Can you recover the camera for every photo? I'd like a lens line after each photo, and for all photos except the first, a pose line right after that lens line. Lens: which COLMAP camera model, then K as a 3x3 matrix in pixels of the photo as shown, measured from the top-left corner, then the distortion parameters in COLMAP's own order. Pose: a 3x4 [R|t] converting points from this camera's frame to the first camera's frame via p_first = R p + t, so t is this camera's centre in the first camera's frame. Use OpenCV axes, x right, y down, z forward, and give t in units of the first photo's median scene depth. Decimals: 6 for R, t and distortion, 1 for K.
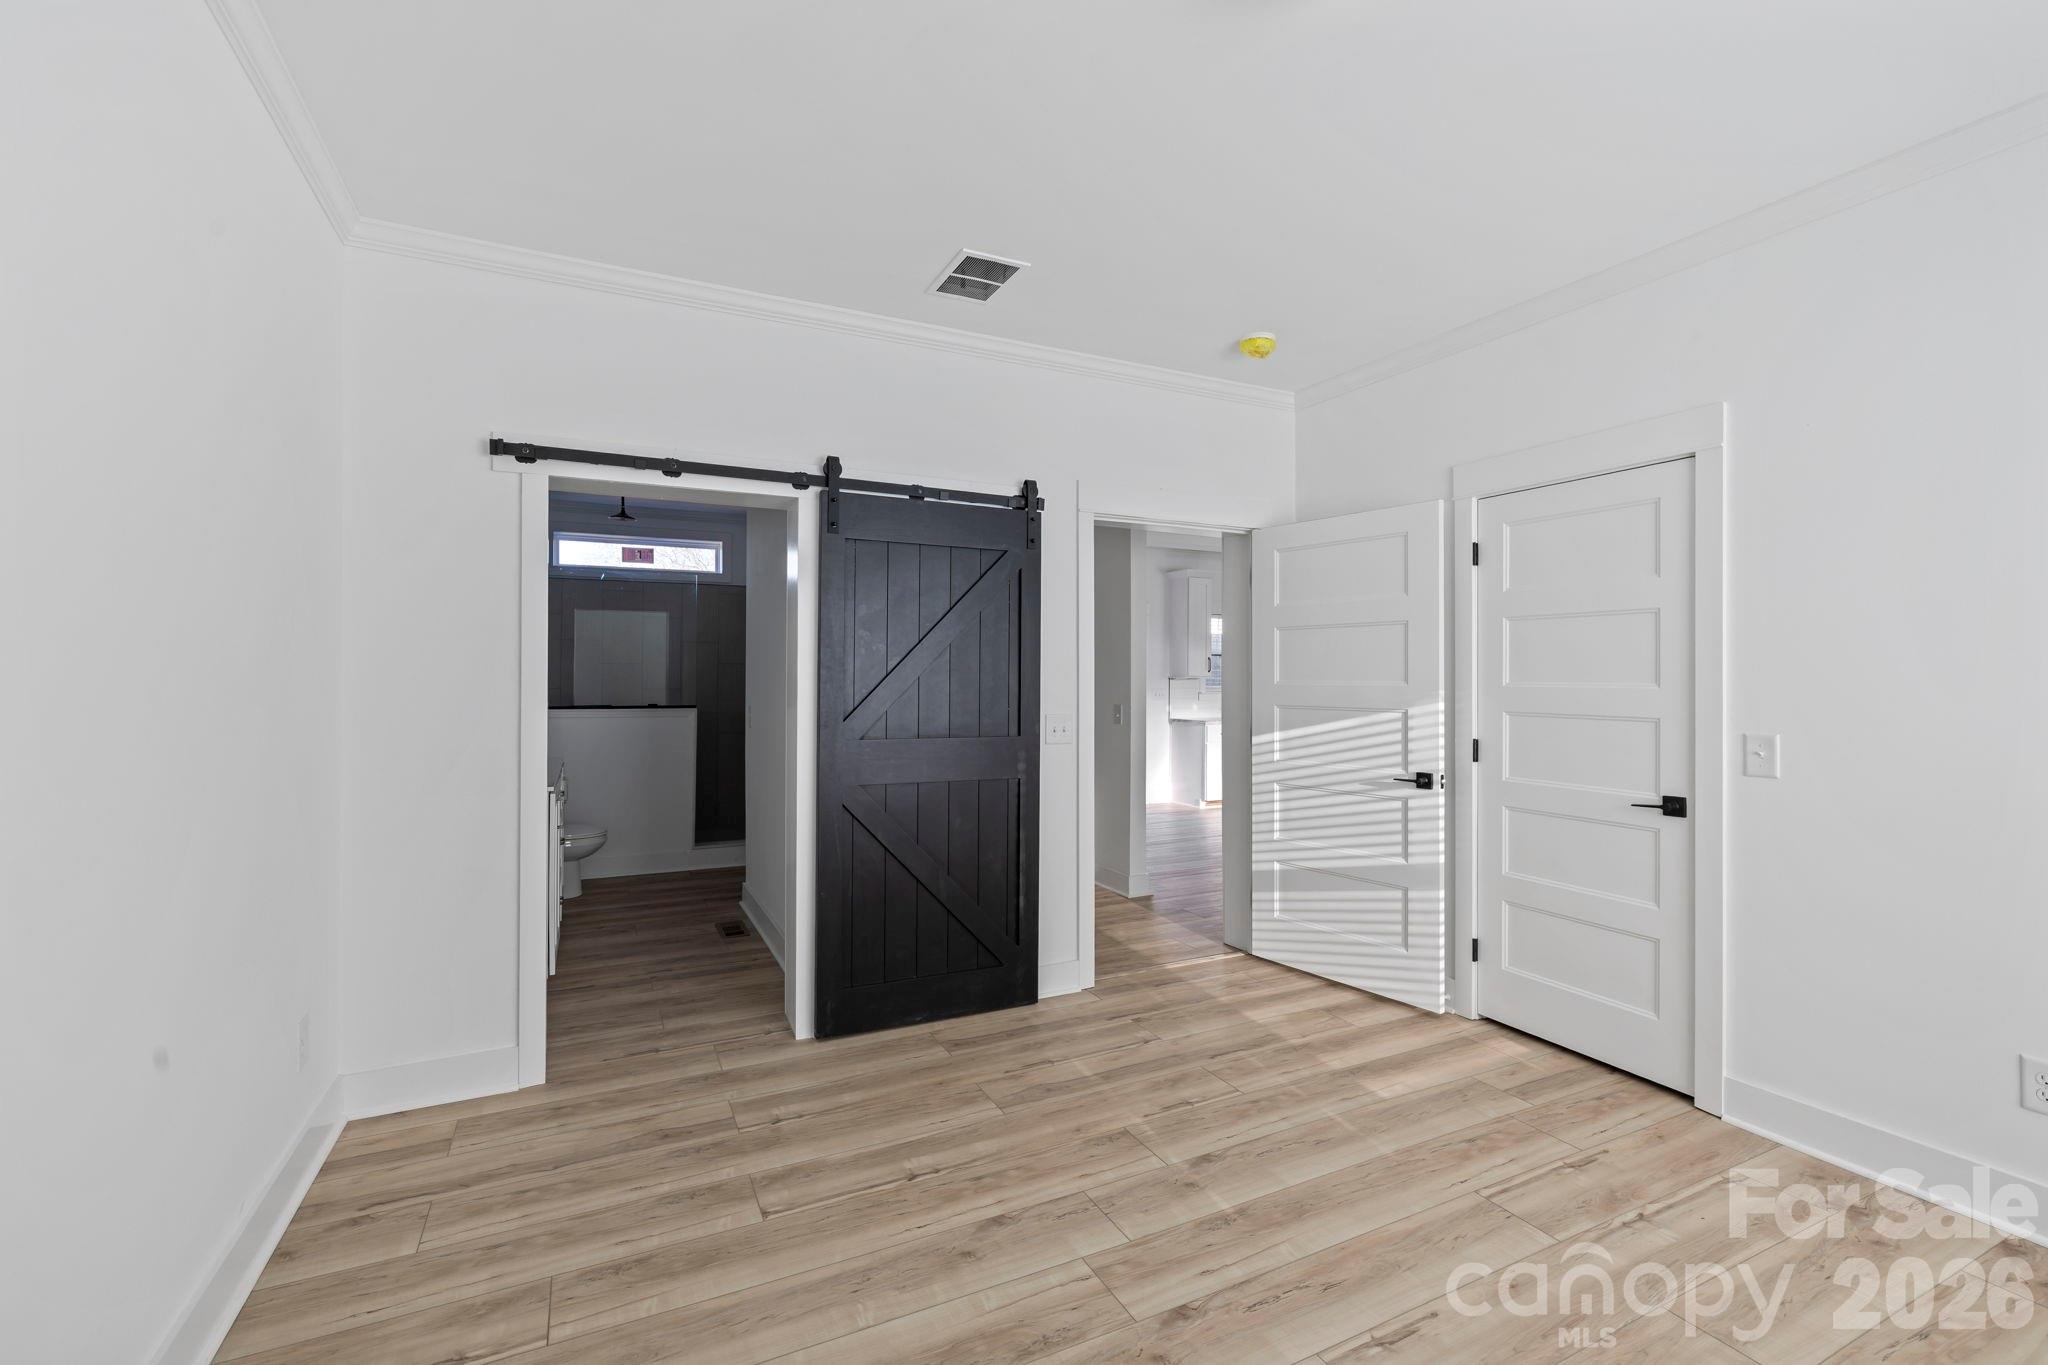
lens RADIAL K [[874.3, 0, 1013.3], [0, 874.3, 667.0], [0, 0, 1]] dist [0.001798, 0.000207]
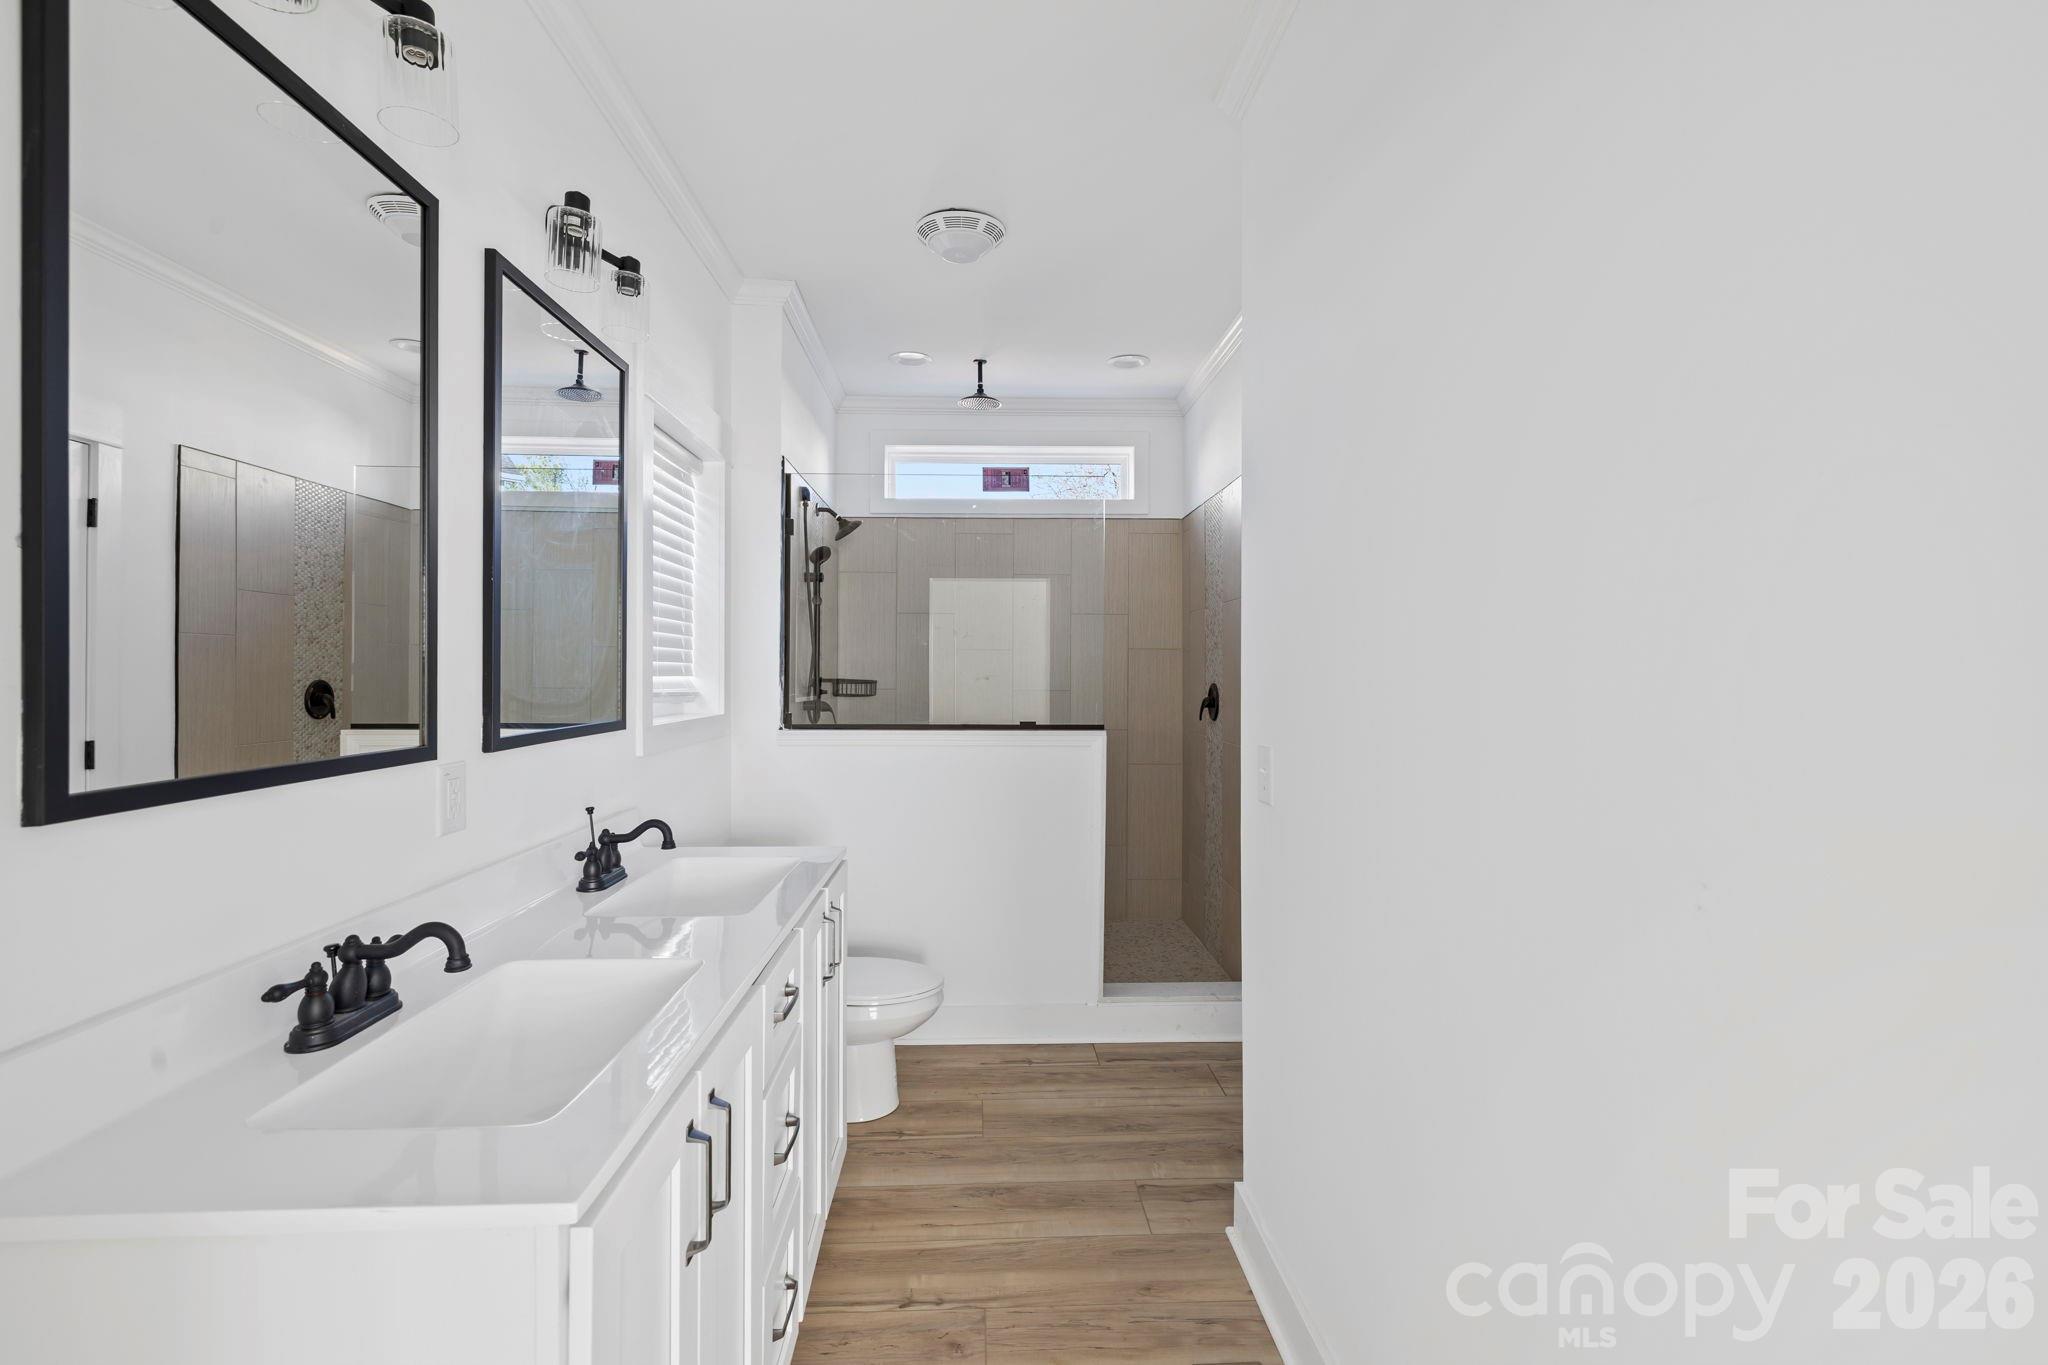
lens RADIAL K [[882.0, 0, 1024.0], [0, 882.0, 682.5], [0, 0, 1]] dist [0.002807, 0.000243]
pose [[0.923443, 0.003923, -0.383716, -0.182443], [-0.000872, 0.999967, 0.008126, 0.010475], [0.383736, -0.007169, 0.923415, 0.439779]]
